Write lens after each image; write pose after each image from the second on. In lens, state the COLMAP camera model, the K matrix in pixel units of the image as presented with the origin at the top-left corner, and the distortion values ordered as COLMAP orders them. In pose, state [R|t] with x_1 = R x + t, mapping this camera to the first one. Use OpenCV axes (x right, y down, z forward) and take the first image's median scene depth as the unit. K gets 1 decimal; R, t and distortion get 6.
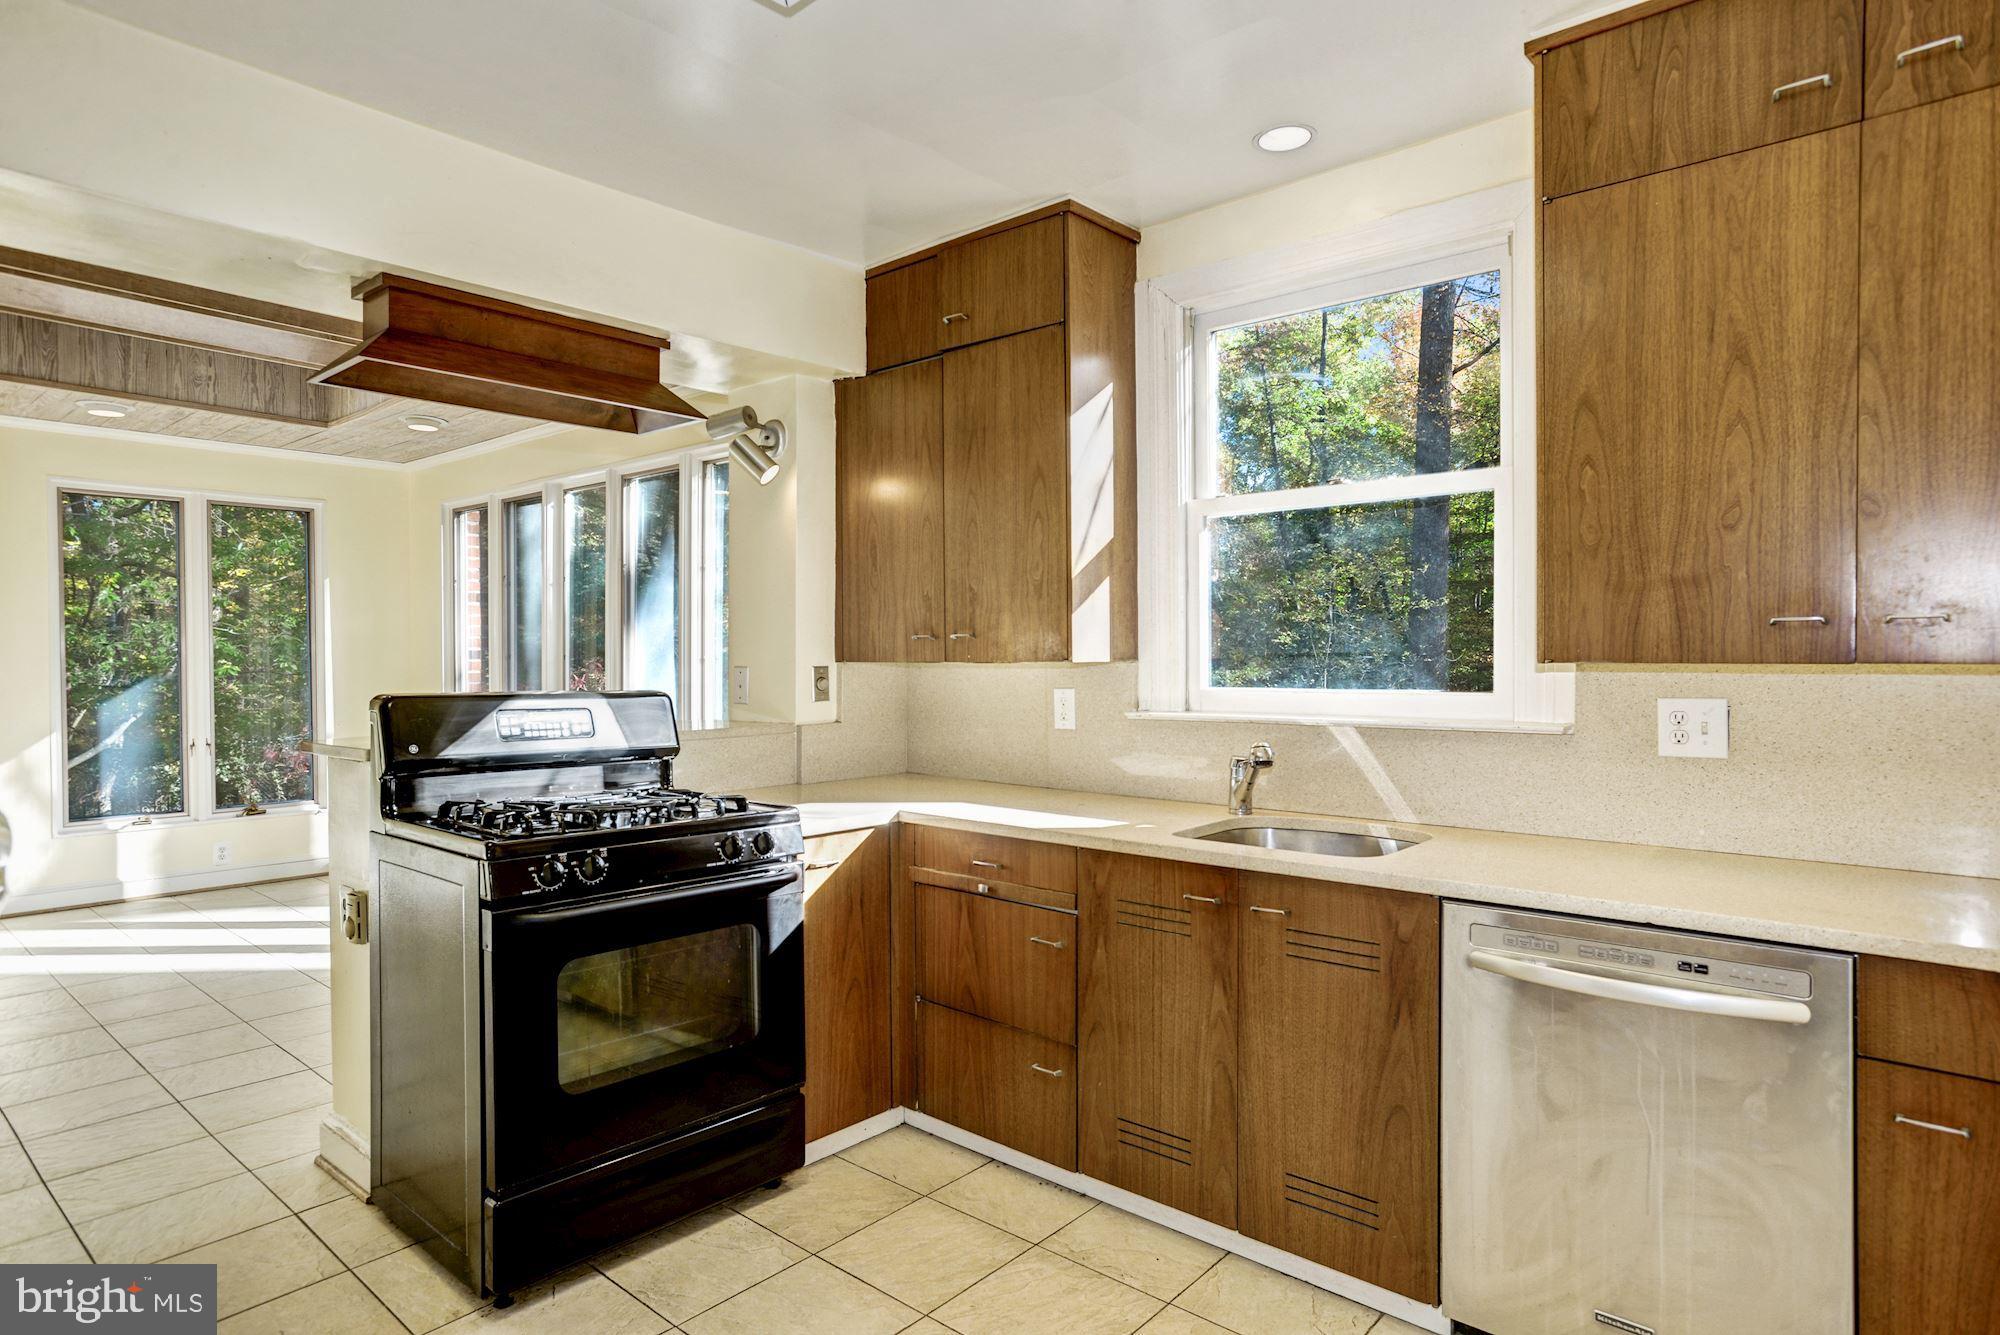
lens RADIAL K [[1106.4, 0, 1000.4], [0, 1106.4, 669.1], [0, 0, 1]] dist [0.002020, 0.001898]
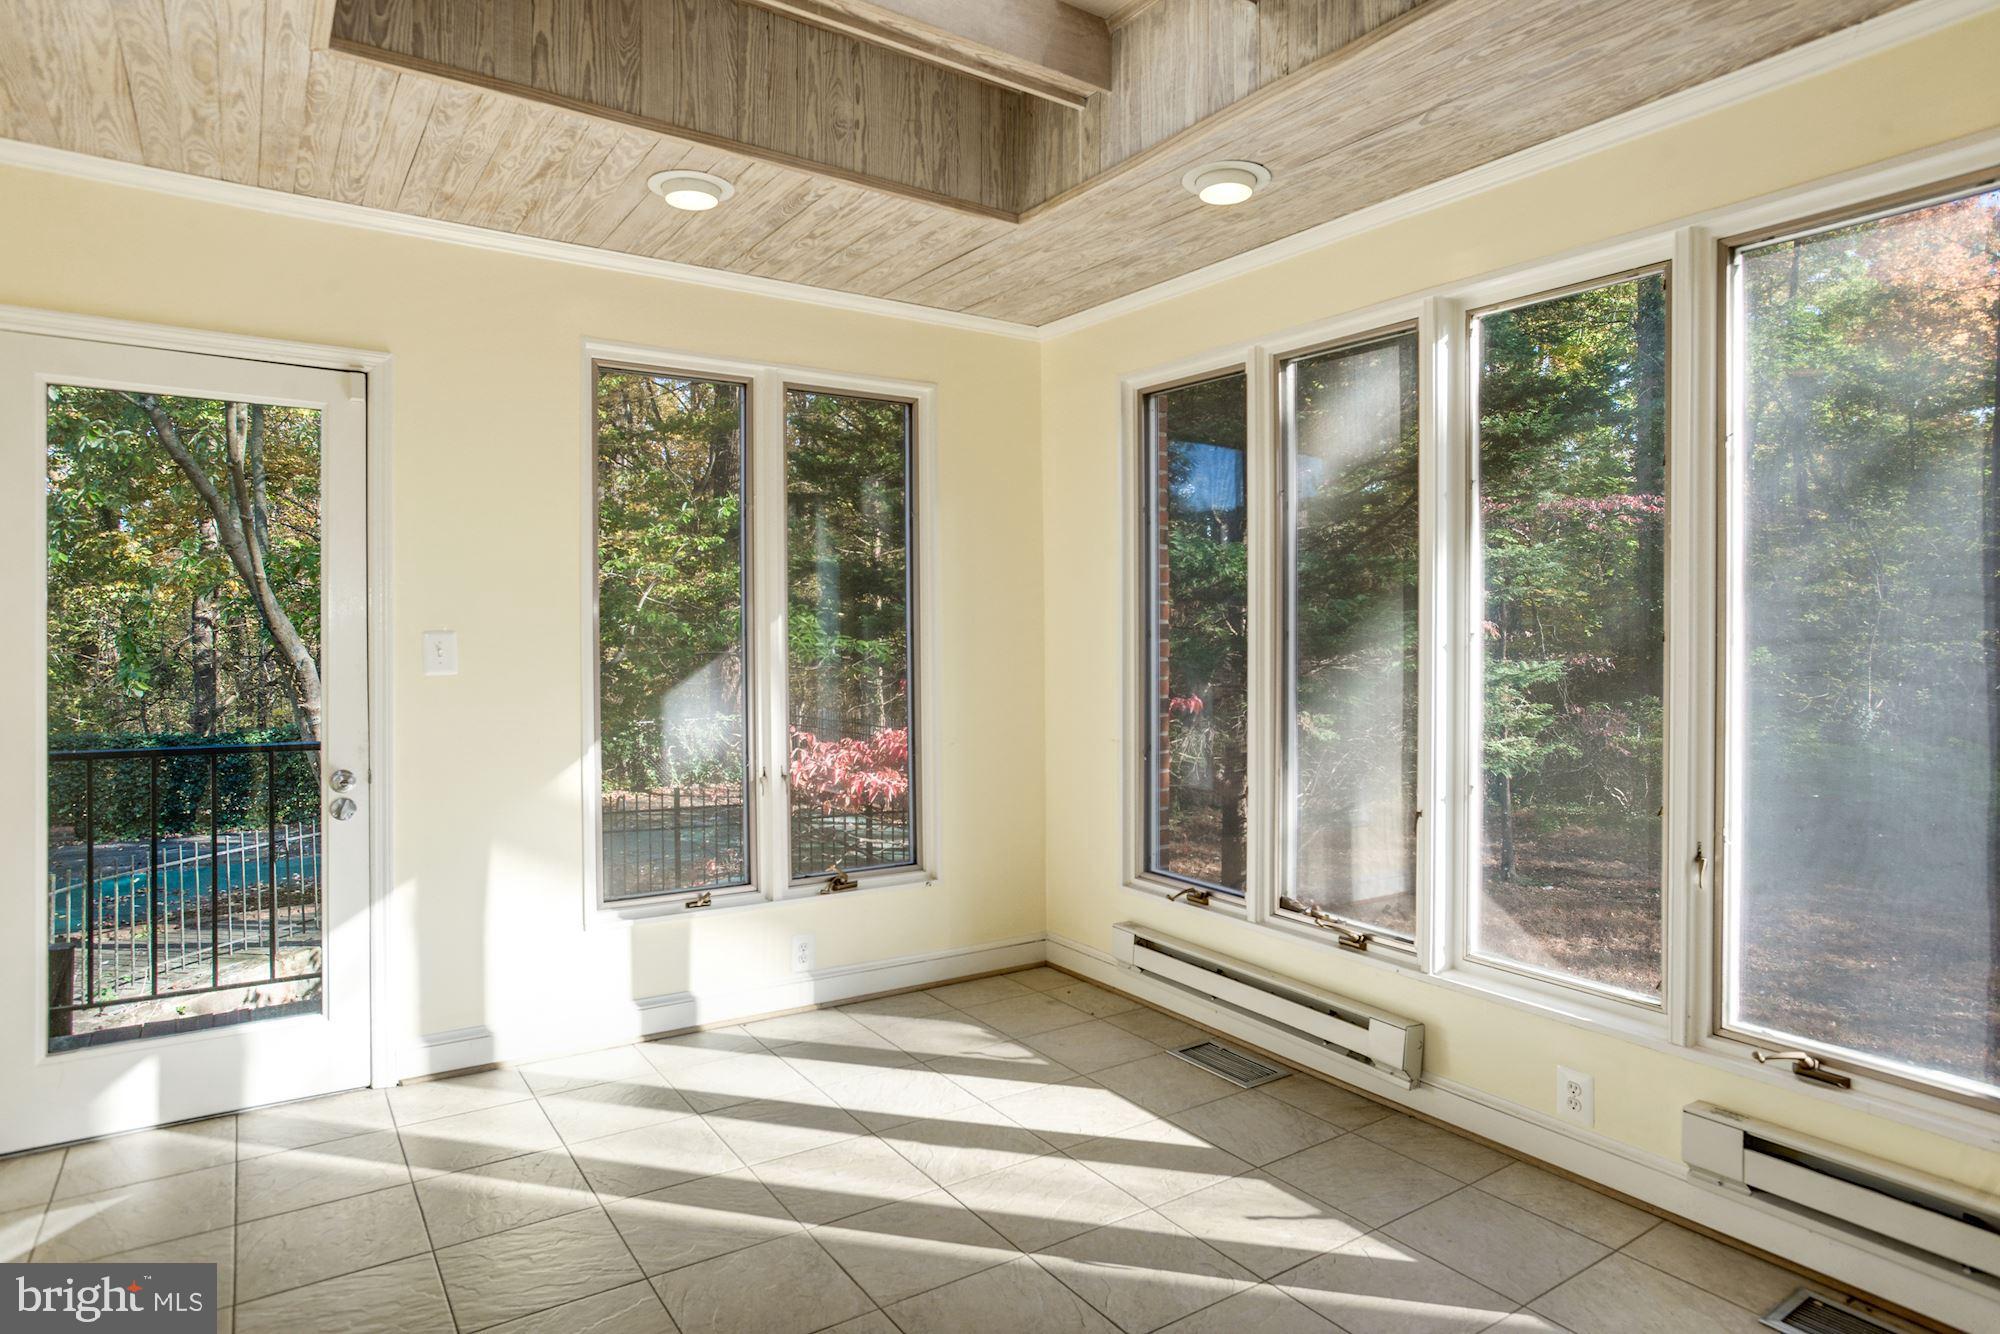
lens RADIAL K [[1128.3, 0, 999.5], [0, 1128.3, 653.0], [0, 0, 1]] dist [-0.003656, -0.000395]
pose [[0.969285, 0.013276, -0.245583, -0.497559], [-0.011983, 0.999905, 0.006759, -0.006922], [0.245649, -0.003609, 0.969352, 0.470761]]
